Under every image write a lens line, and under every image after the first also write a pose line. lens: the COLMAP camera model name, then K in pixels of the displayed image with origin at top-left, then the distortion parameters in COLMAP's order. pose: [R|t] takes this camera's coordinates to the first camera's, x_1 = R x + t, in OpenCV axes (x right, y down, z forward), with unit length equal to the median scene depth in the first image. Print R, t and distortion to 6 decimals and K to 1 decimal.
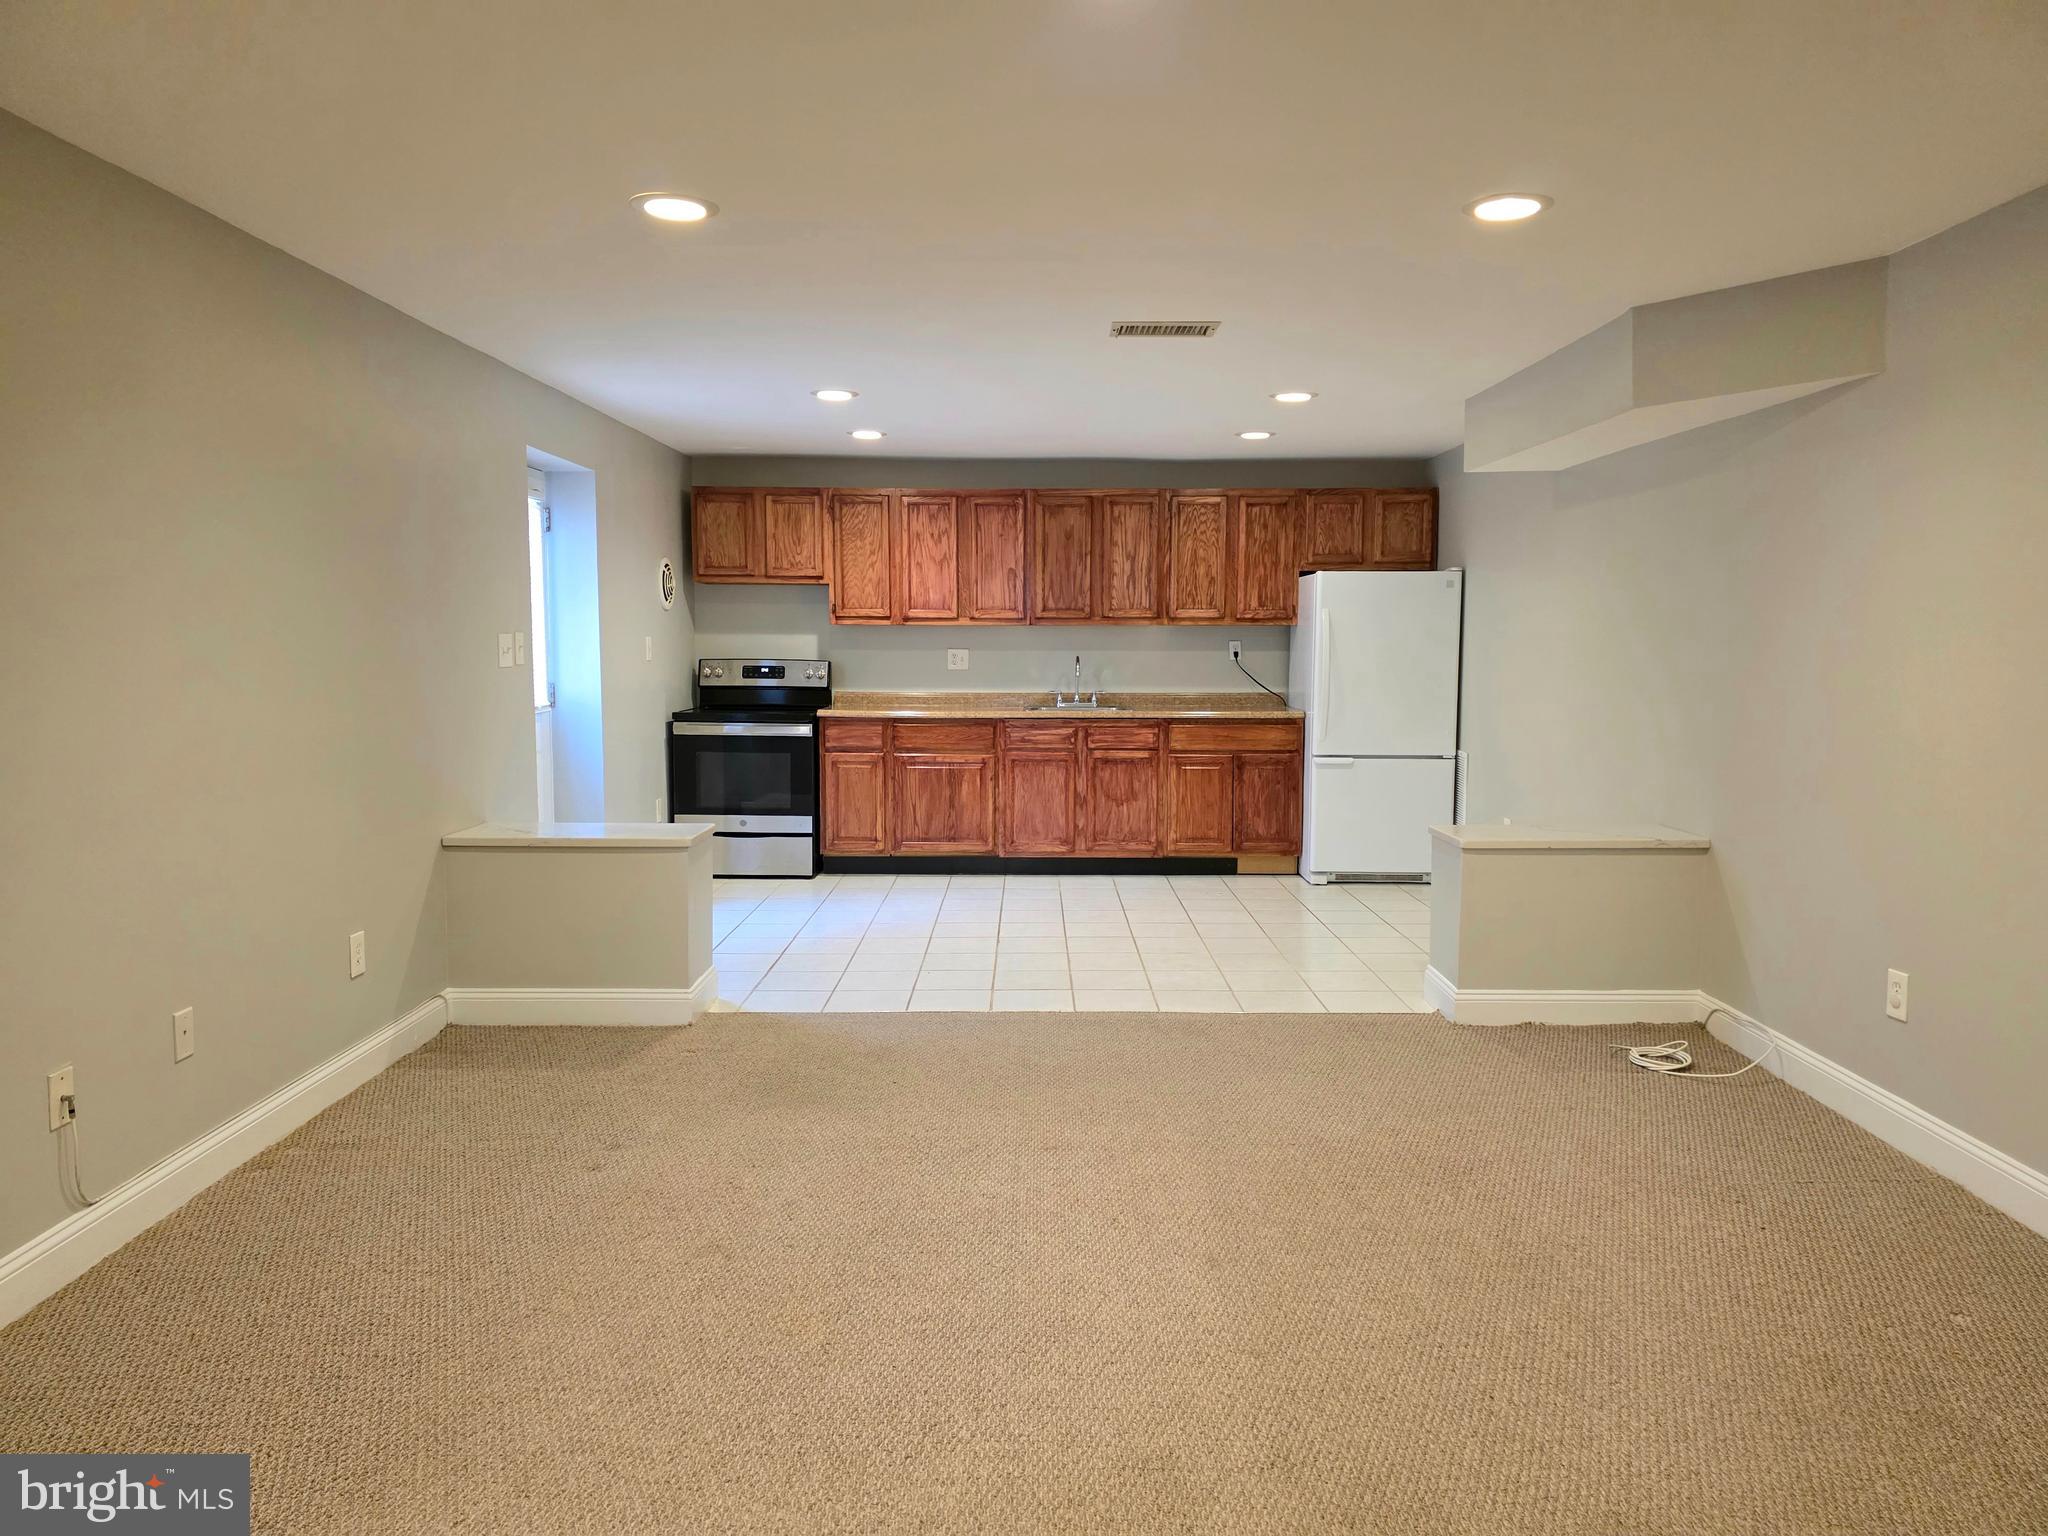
lens RADIAL K [[1334.0, 0, 1024.0], [0, 1334.0, 768.0], [0, 0, 1]] dist [0.099394, -0.135722]
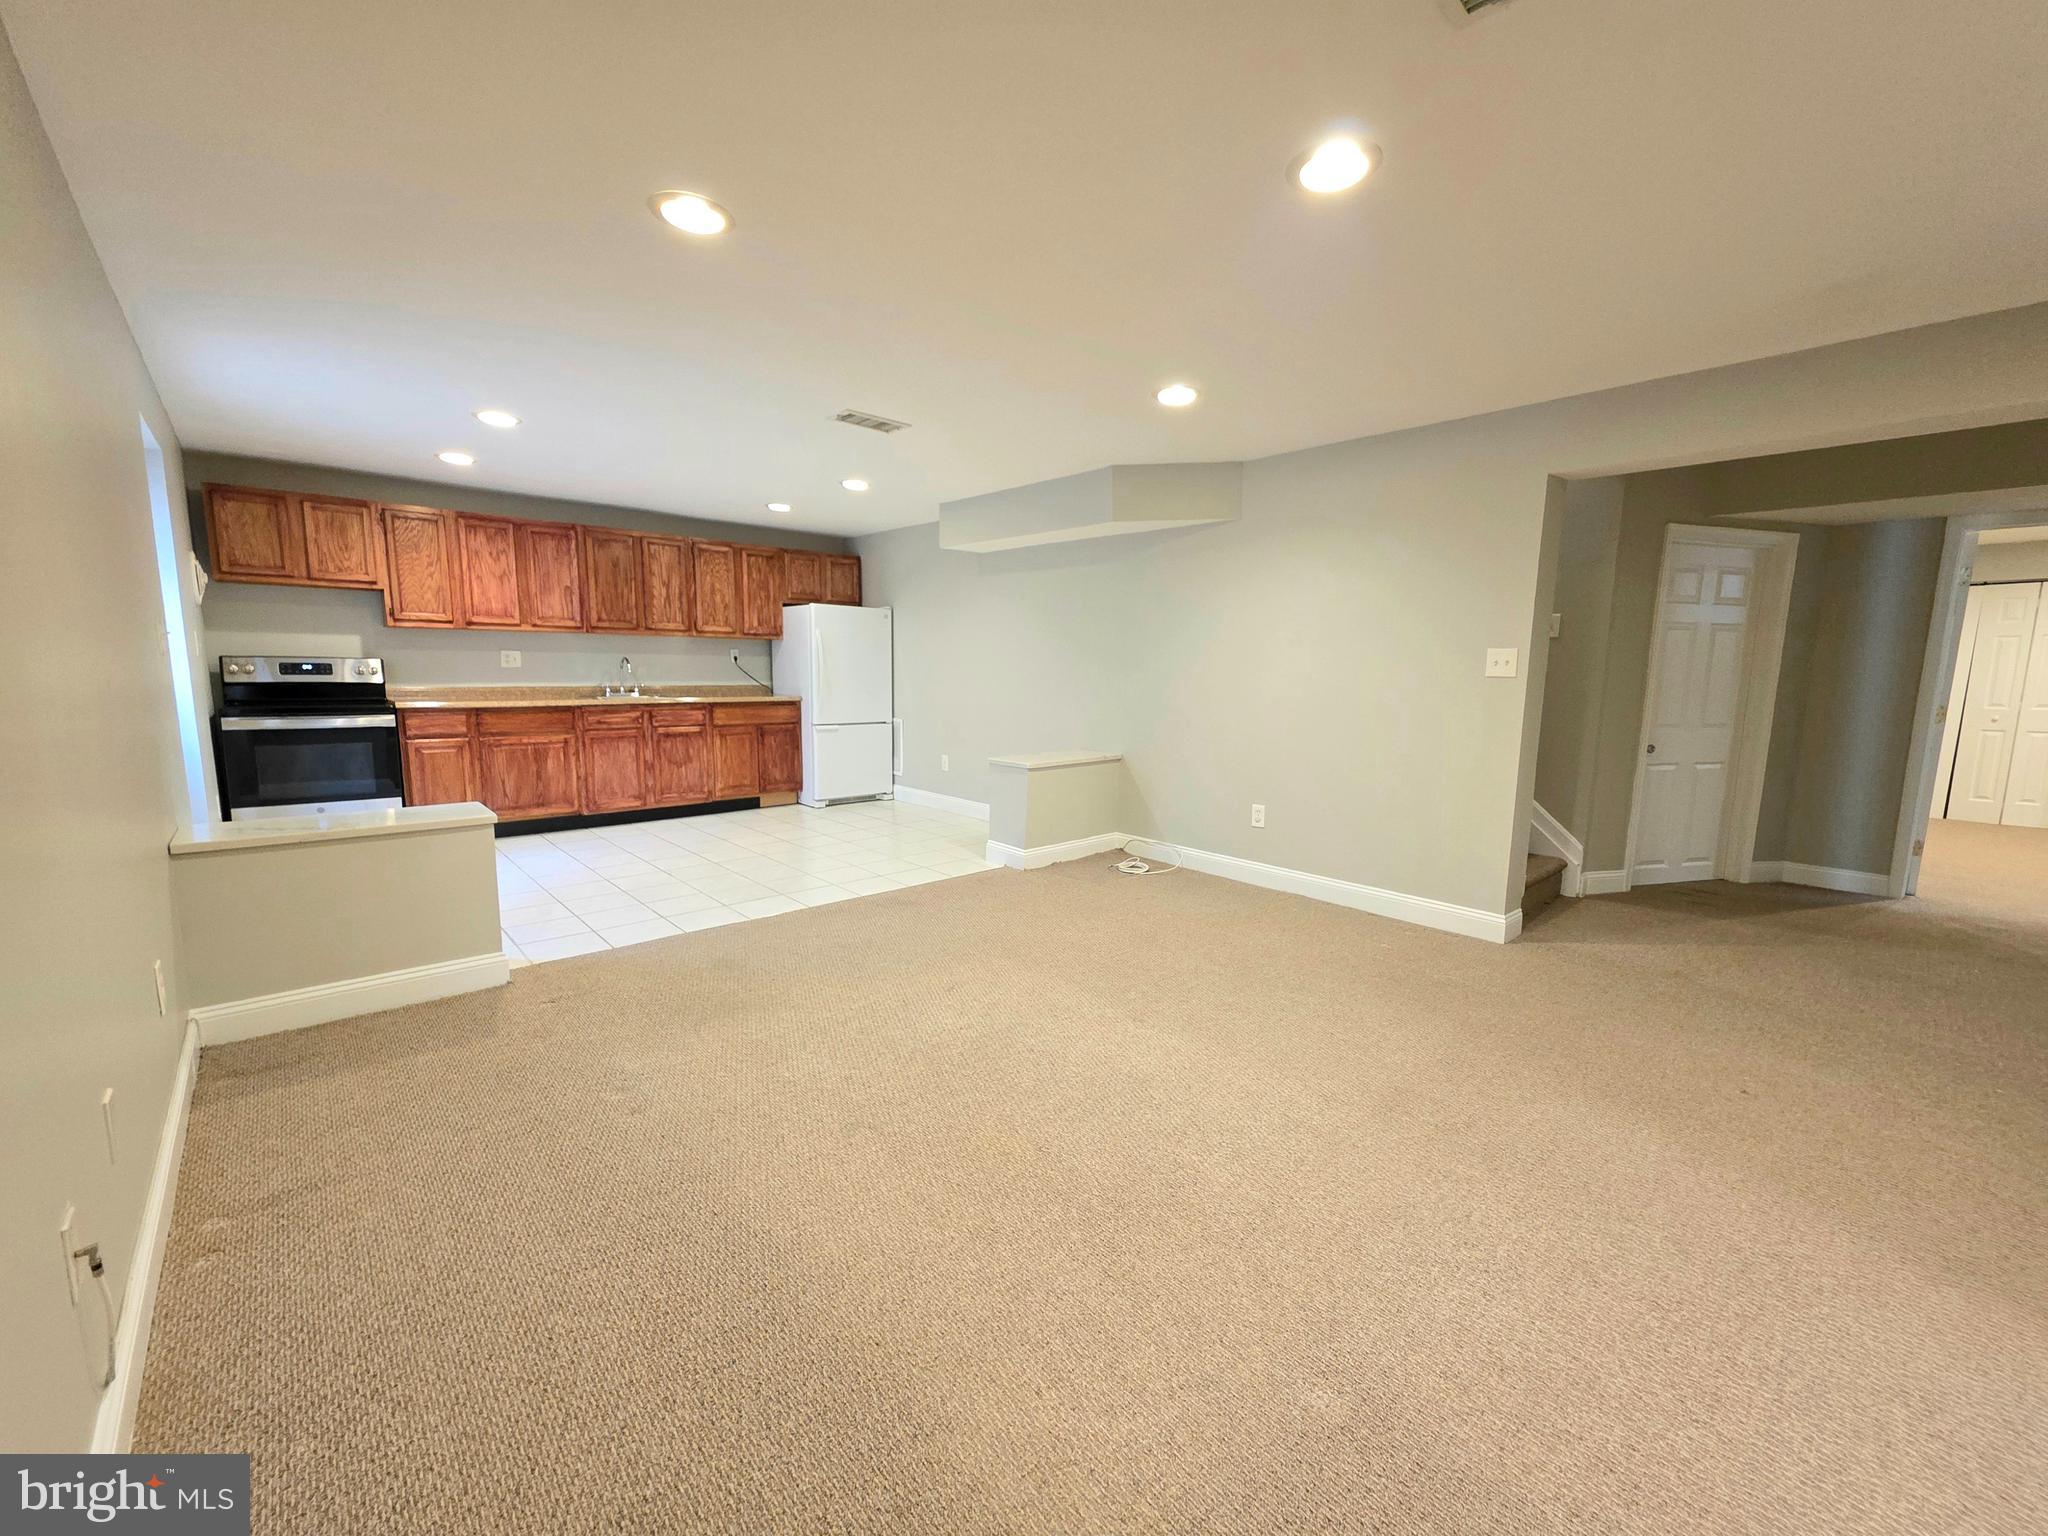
lens RADIAL K [[817.7, 0, 1025.1], [0, 817.7, 782.8], [0, 0, 1]] dist [-0.001412, -0.000527]
pose [[0.734663, -0.087857, 0.672720, -0.230549], [0.051715, 0.995947, 0.073593, 0.000412], [-0.676459, -0.019277, 0.736228, 0.140204]]
